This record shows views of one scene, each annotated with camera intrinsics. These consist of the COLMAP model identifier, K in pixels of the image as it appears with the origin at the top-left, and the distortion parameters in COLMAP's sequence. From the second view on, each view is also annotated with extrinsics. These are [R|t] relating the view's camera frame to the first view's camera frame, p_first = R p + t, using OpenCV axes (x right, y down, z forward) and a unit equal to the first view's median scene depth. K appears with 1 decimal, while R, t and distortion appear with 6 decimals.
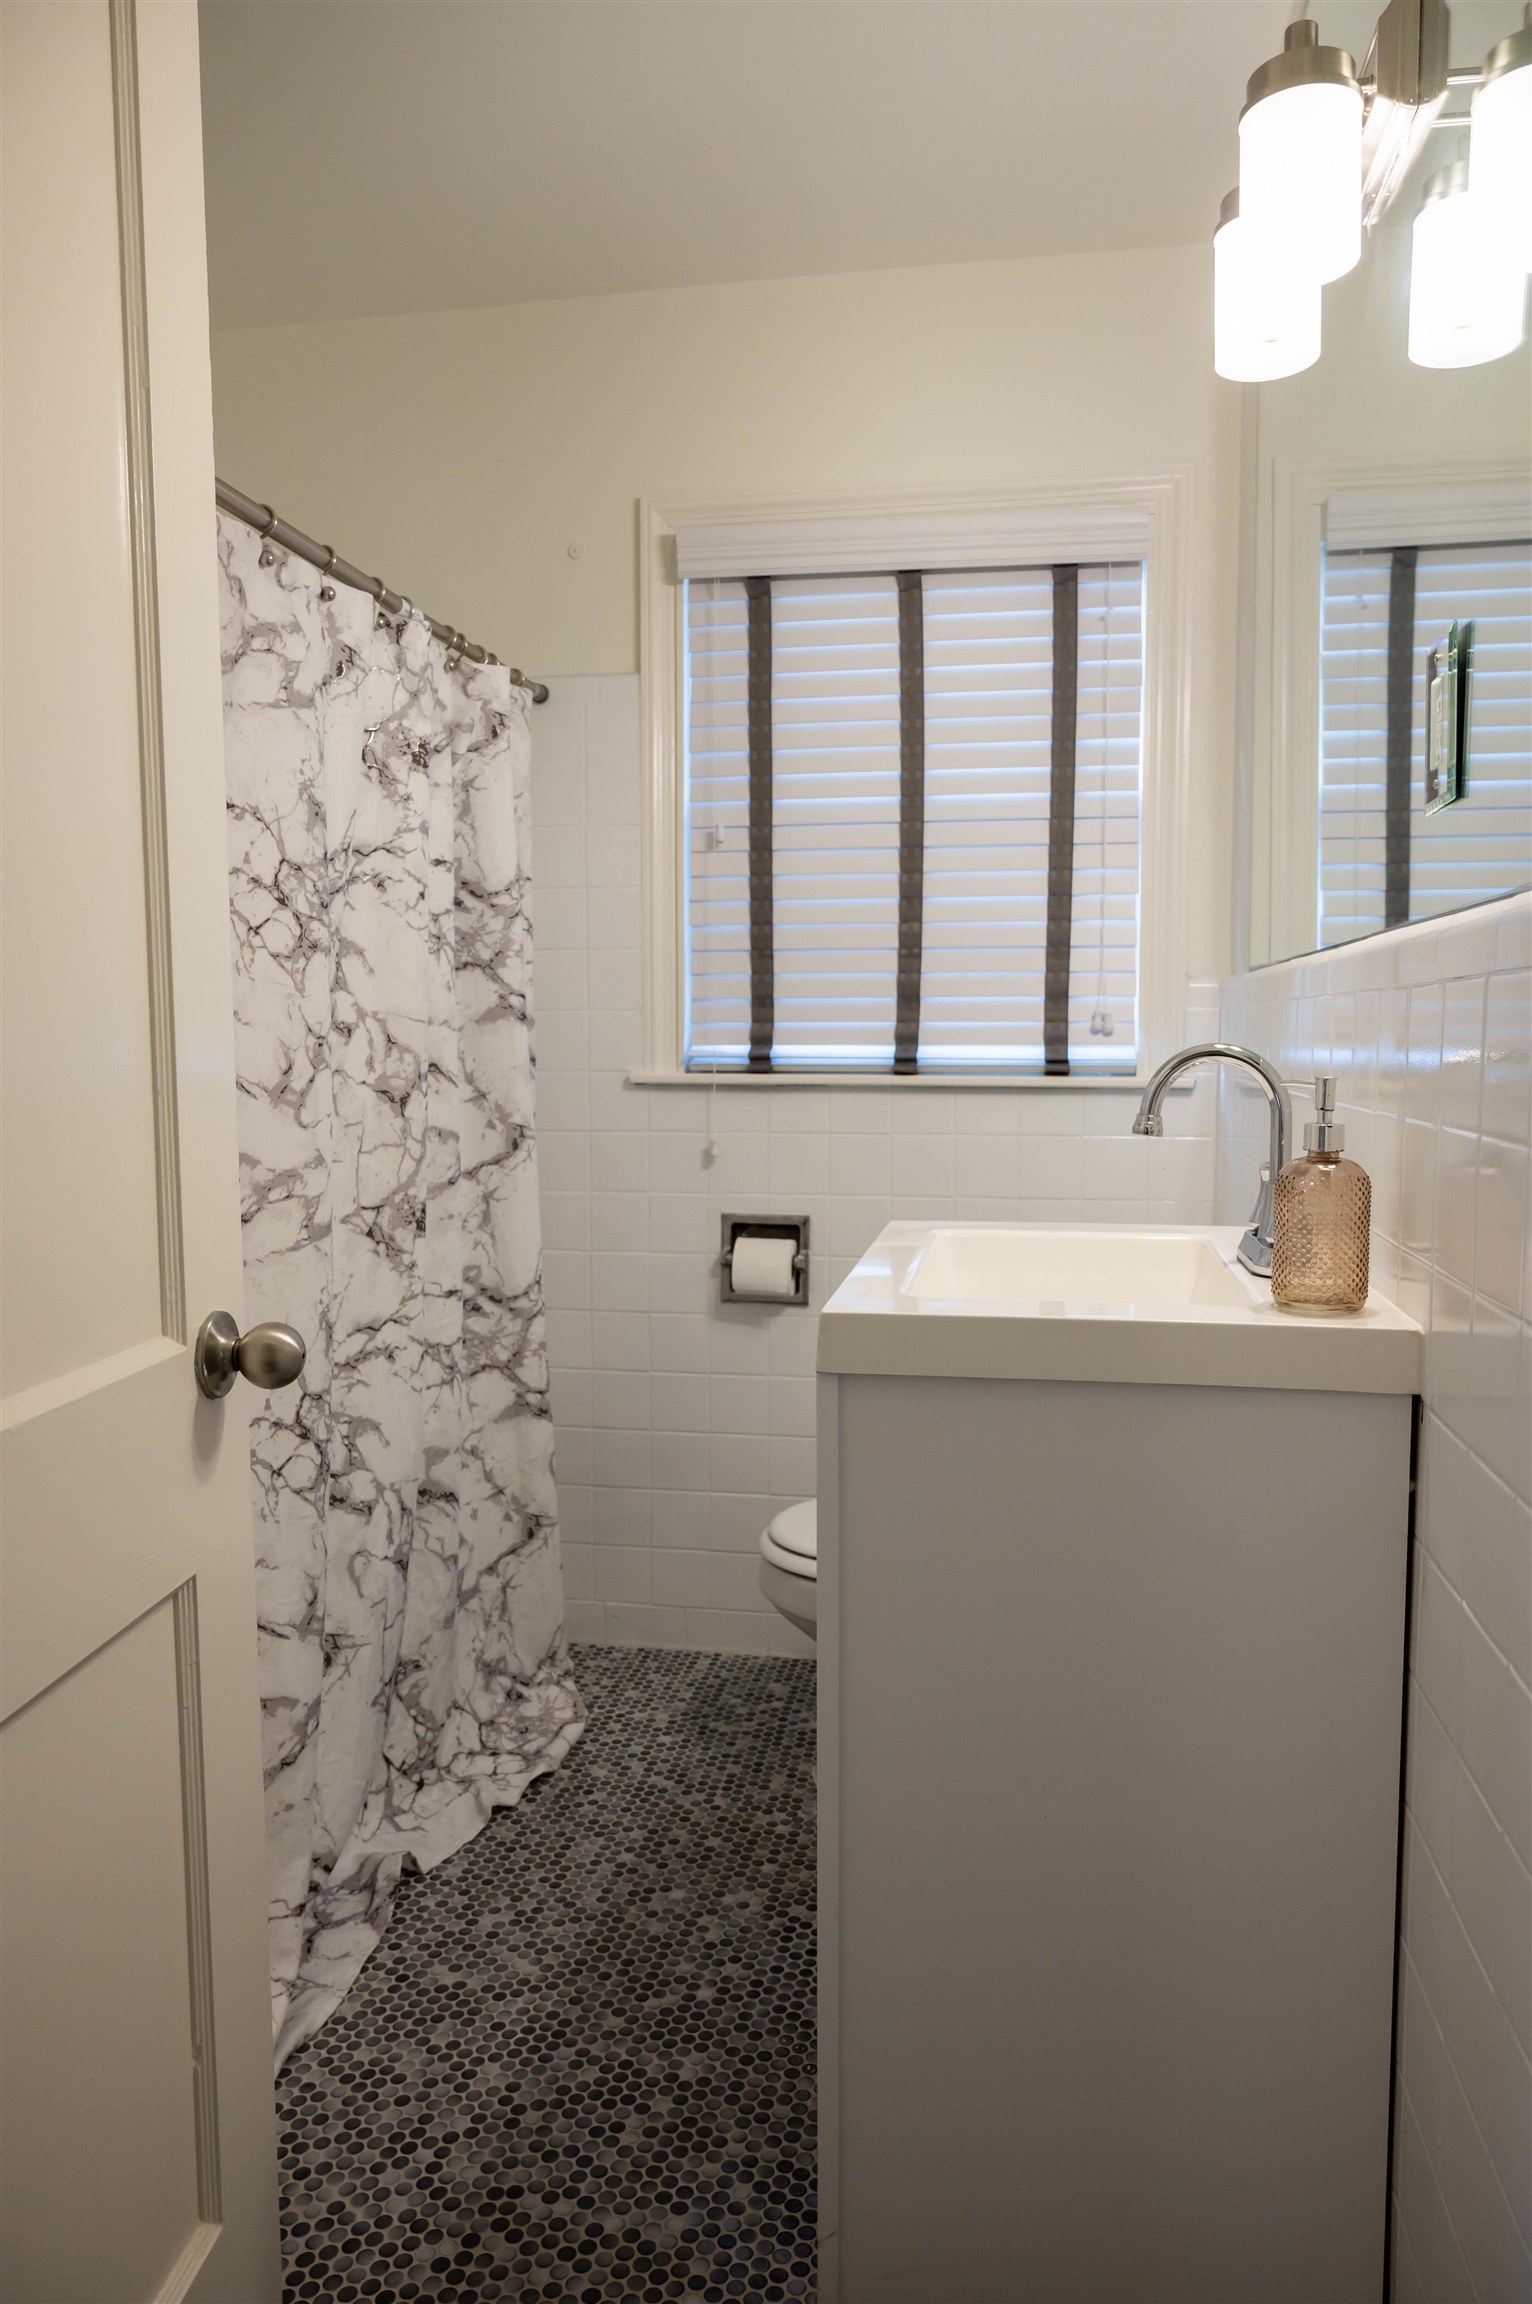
lens RADIAL K [[1595.3, 0, 771.3], [0, 1595.3, 1150.3], [0, 0, 1]] dist [-0.012646, 0.005867]
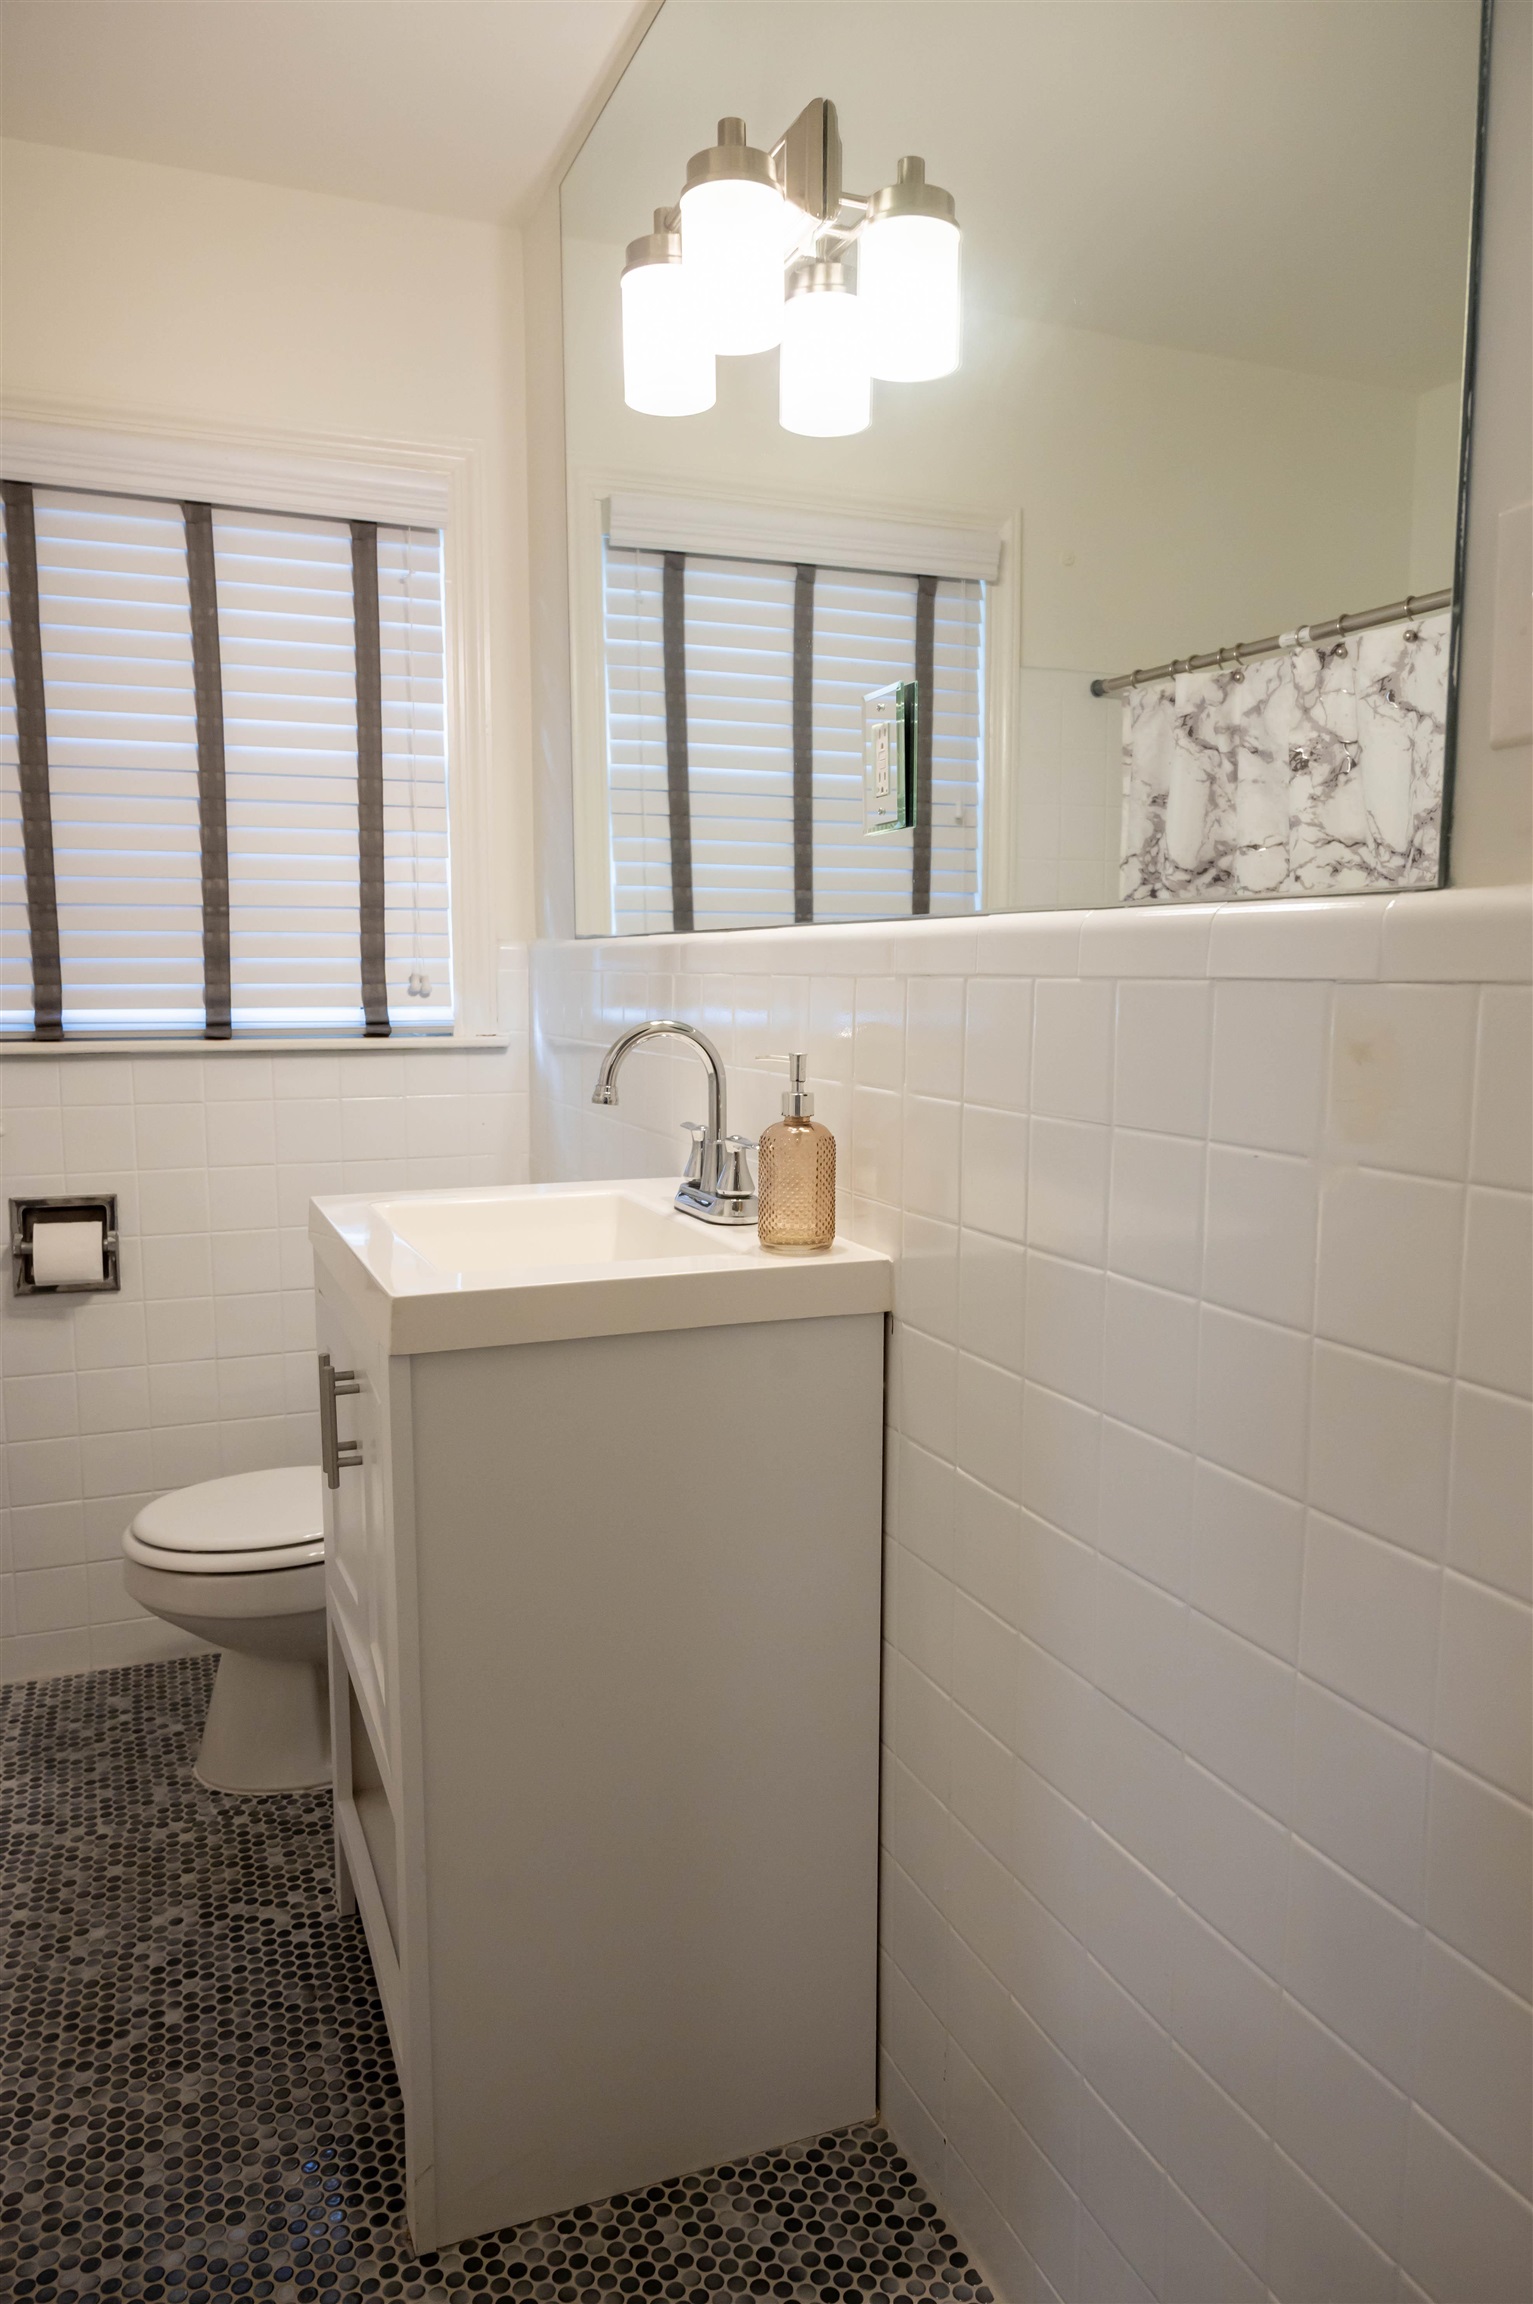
lens RADIAL K [[1595.3, 0, 860.2], [0, 1595.3, 1159.9], [0, 0, 1]] dist [-0.012646, 0.005867]
pose [[0.836480, -0.062973, 0.544367, -0.122005], [0.038411, 0.997670, 0.056389, -0.014943], [-0.546649, -0.026258, 0.836950, -0.008530]]
